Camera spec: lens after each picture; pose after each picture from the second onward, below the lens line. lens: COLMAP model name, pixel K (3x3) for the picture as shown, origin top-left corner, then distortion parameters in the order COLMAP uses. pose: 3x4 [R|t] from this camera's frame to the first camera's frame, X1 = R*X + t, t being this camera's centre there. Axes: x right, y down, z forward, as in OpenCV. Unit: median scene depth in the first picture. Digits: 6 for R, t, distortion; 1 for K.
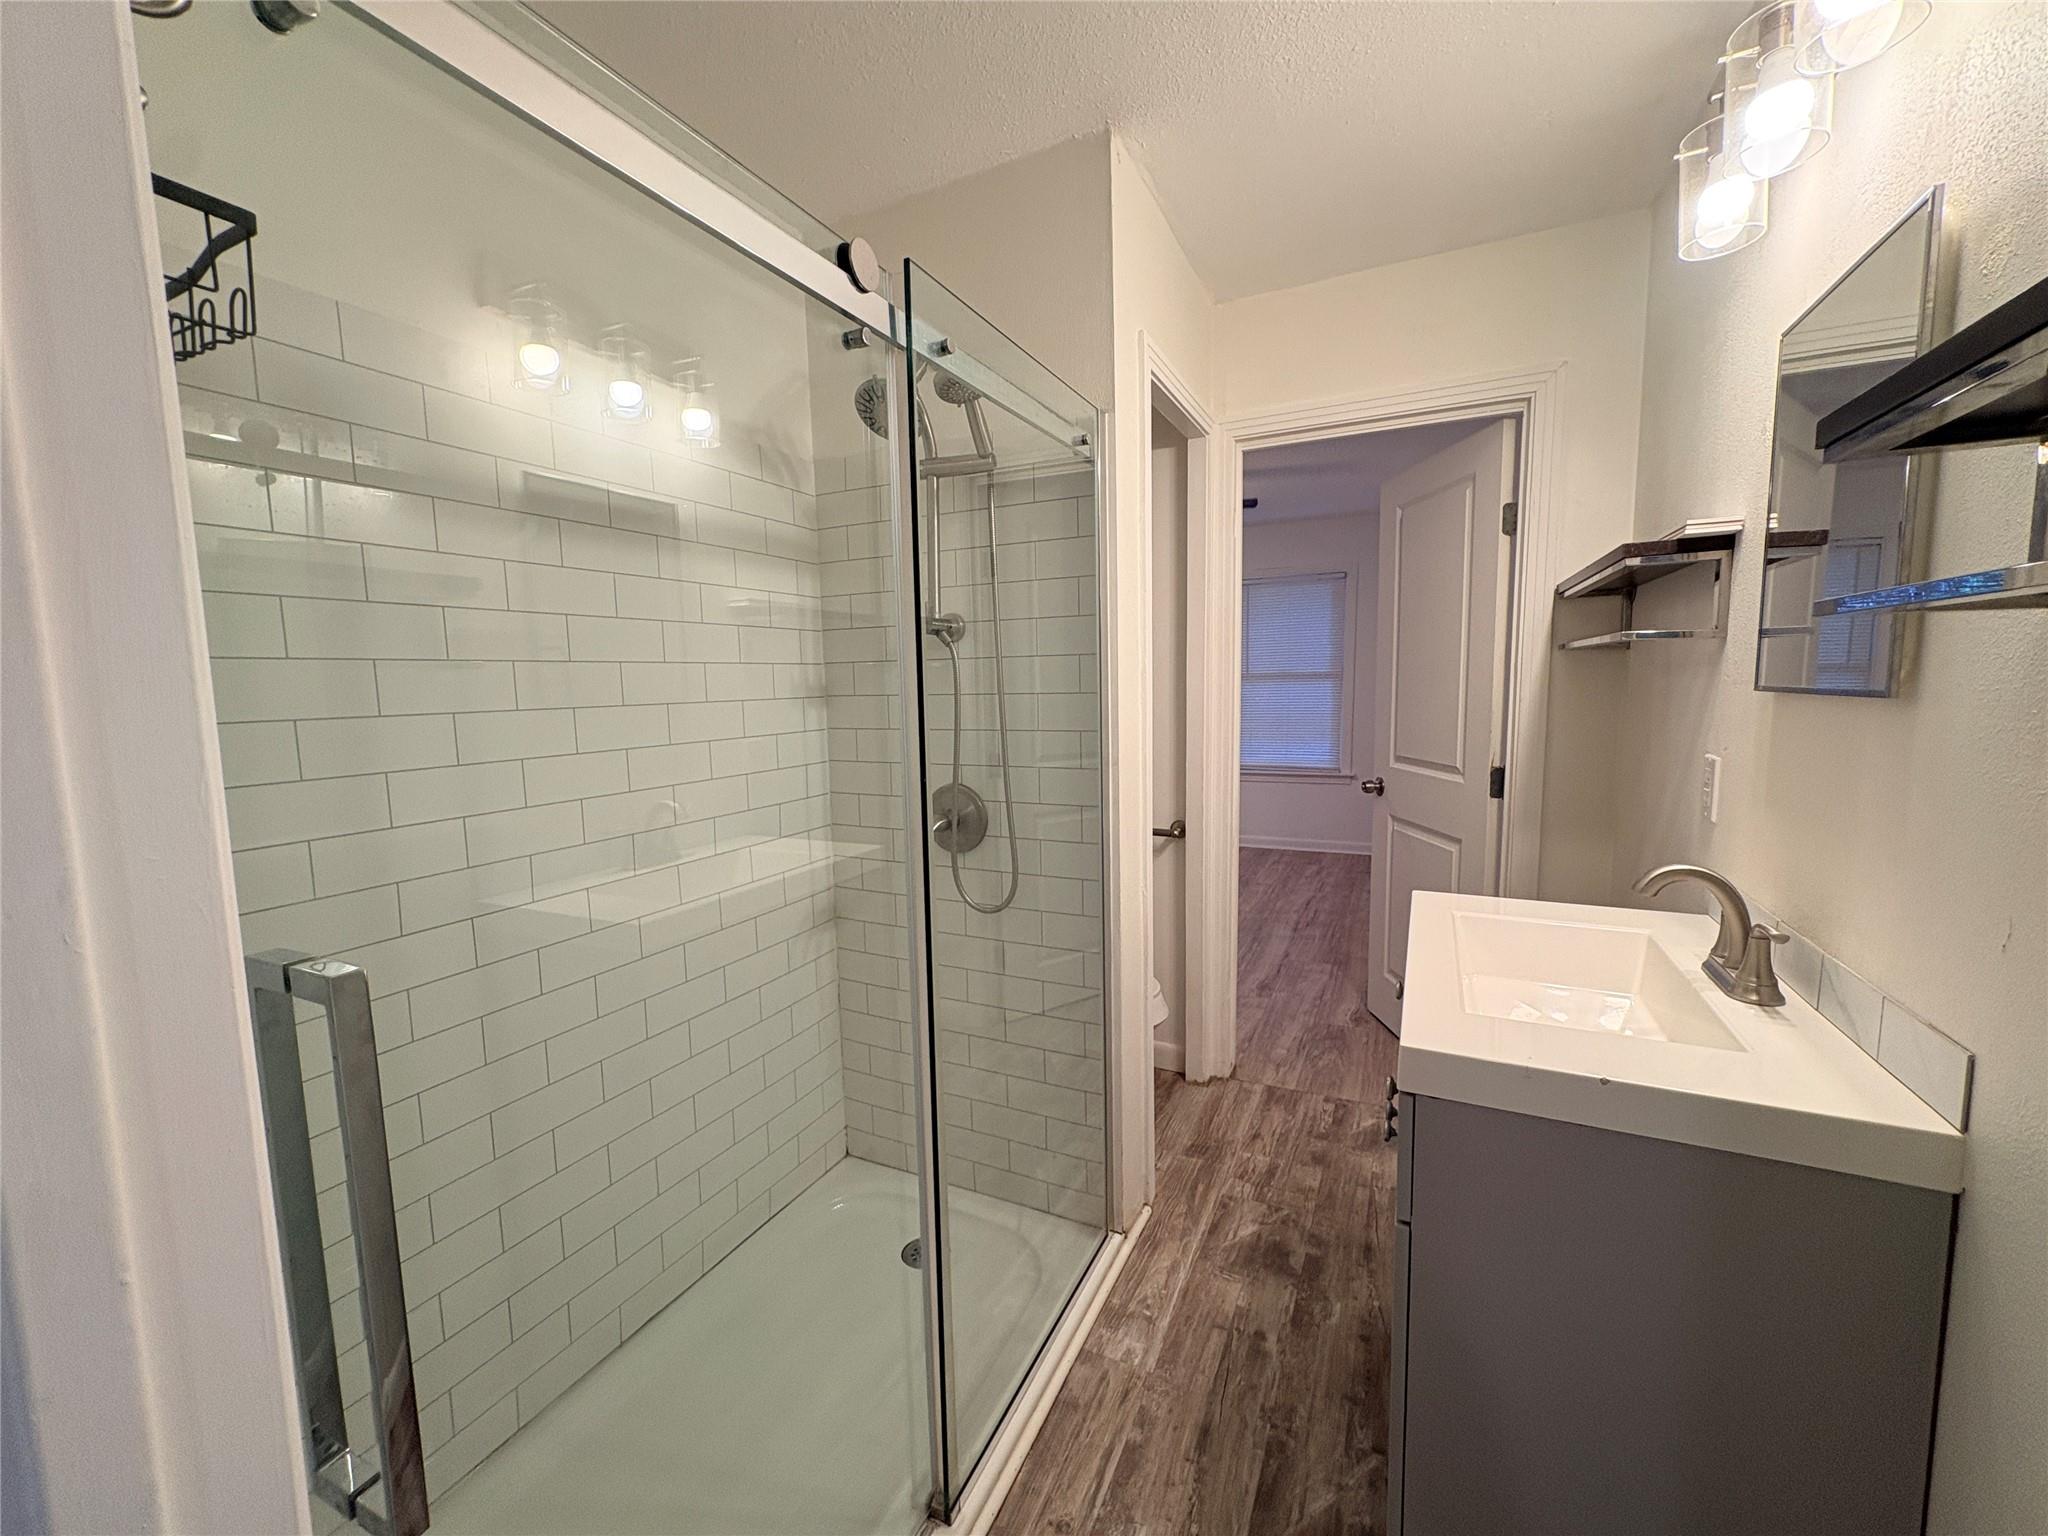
lens RADIAL K [[821.8, 0, 1020.9], [0, 821.8, 762.1], [0, 0, 1]] dist [0.000026, -0.000093]
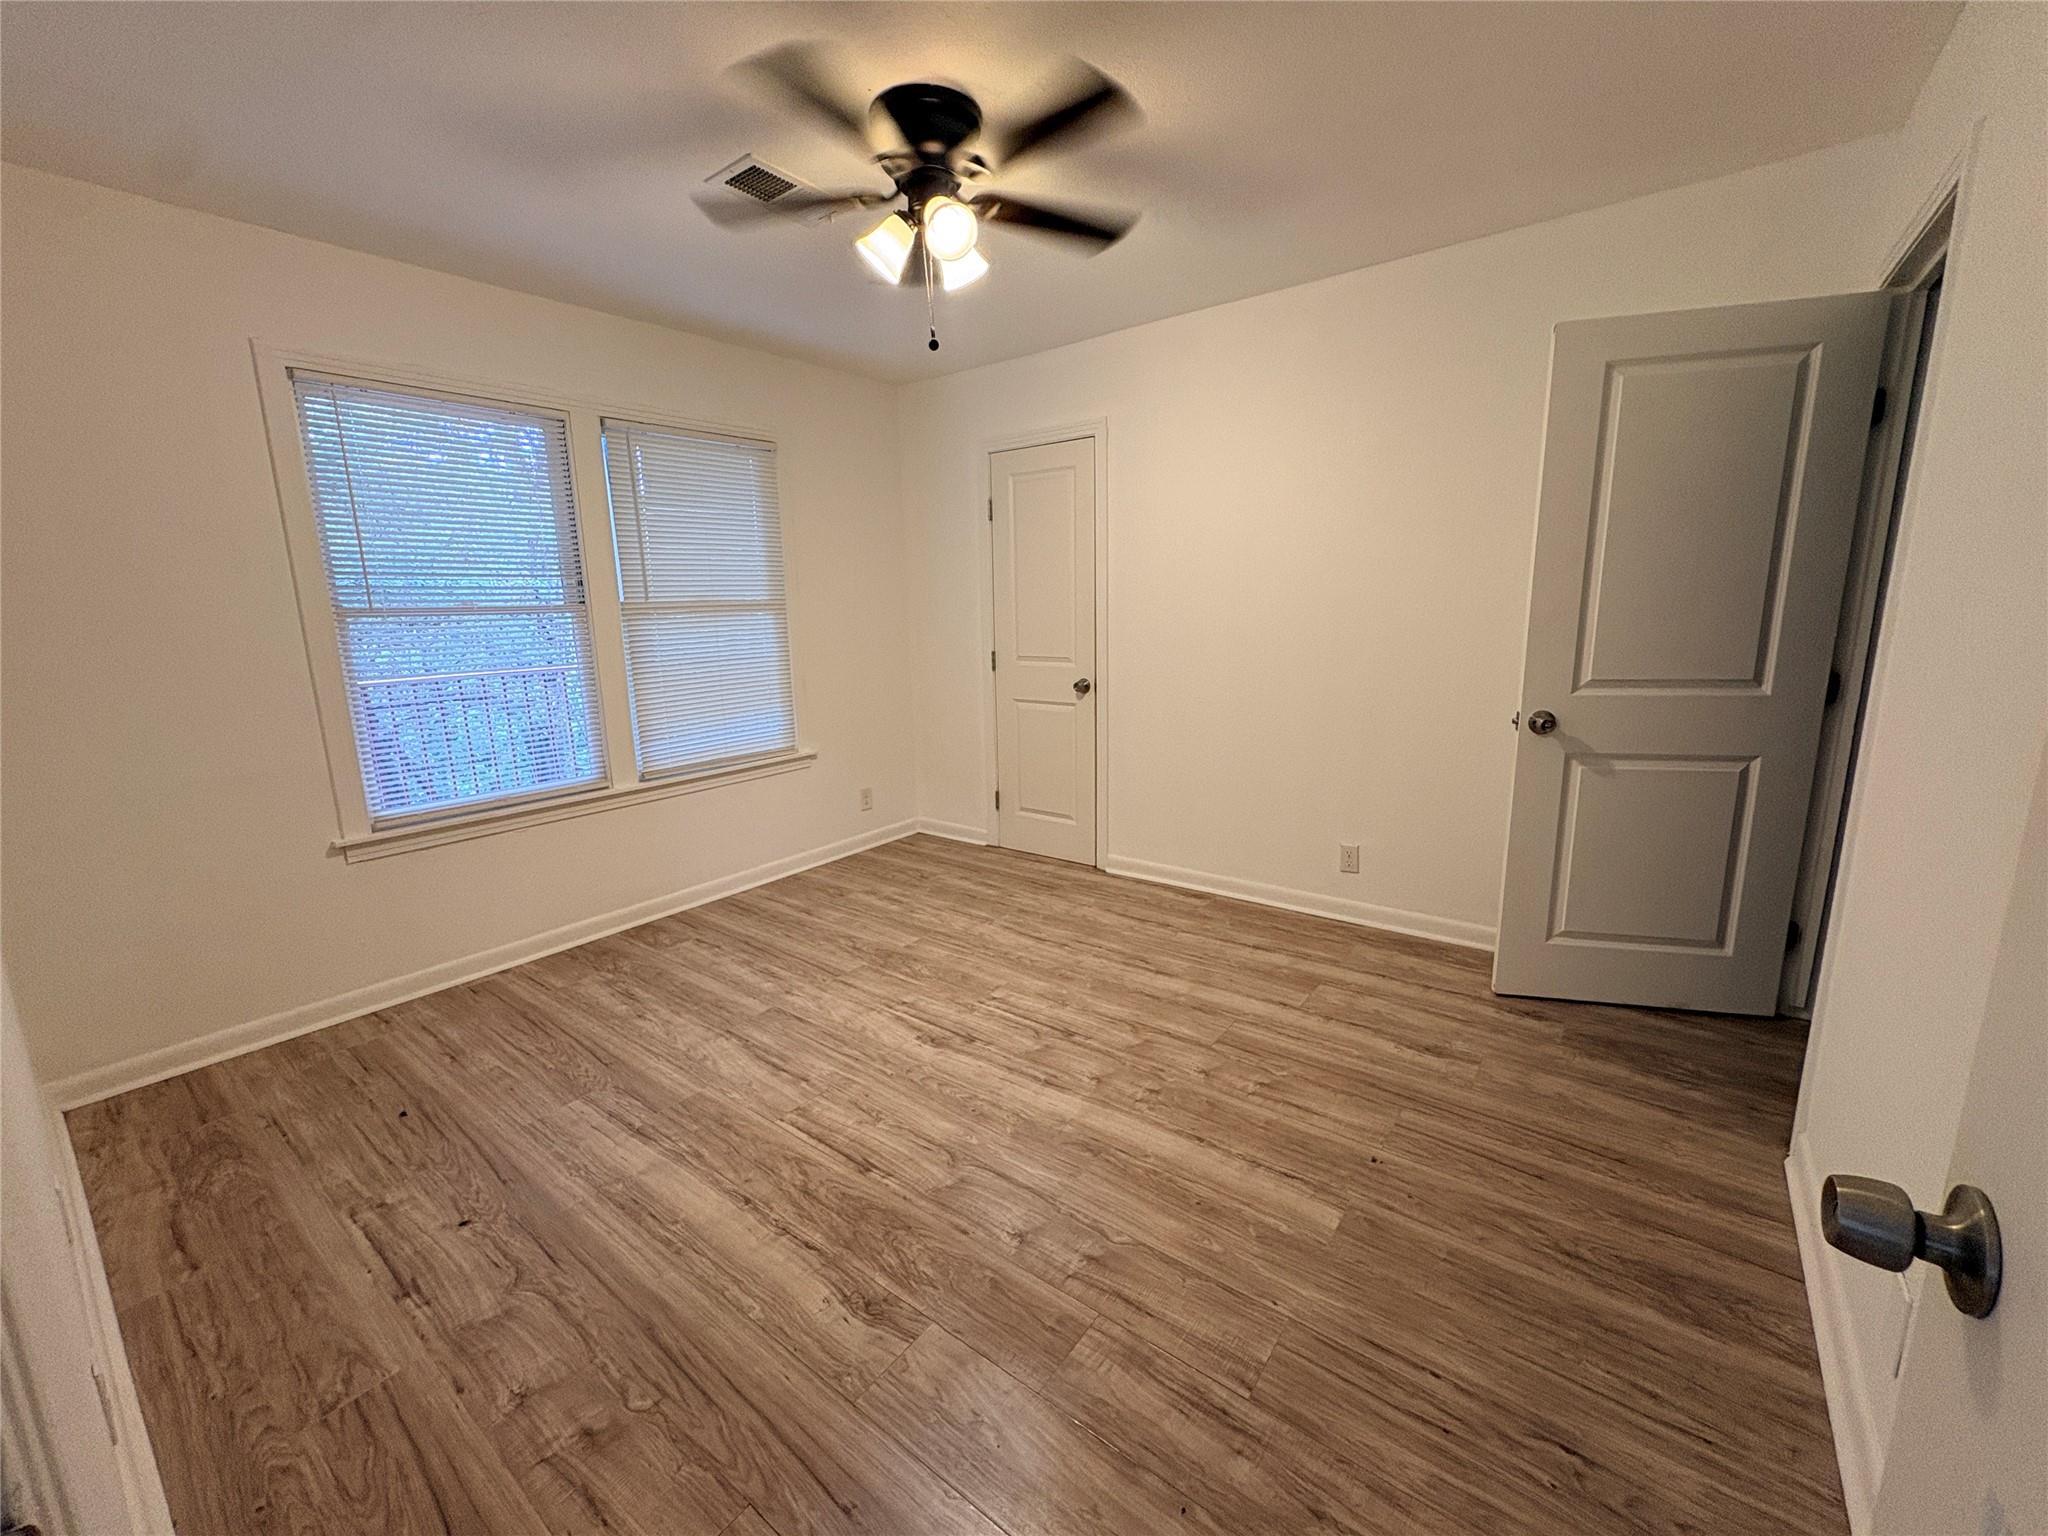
lens RADIAL K [[821.8, 0, 1020.9], [0, 821.8, 762.1], [0, 0, 1]] dist [0.000026, -0.000093]
pose [[0.198333, -0.171290, 0.965051, -0.362119], [0.119731, 0.981471, 0.149598, -0.094088], [-0.972794, 0.085876, 0.215167, 1.113761]]
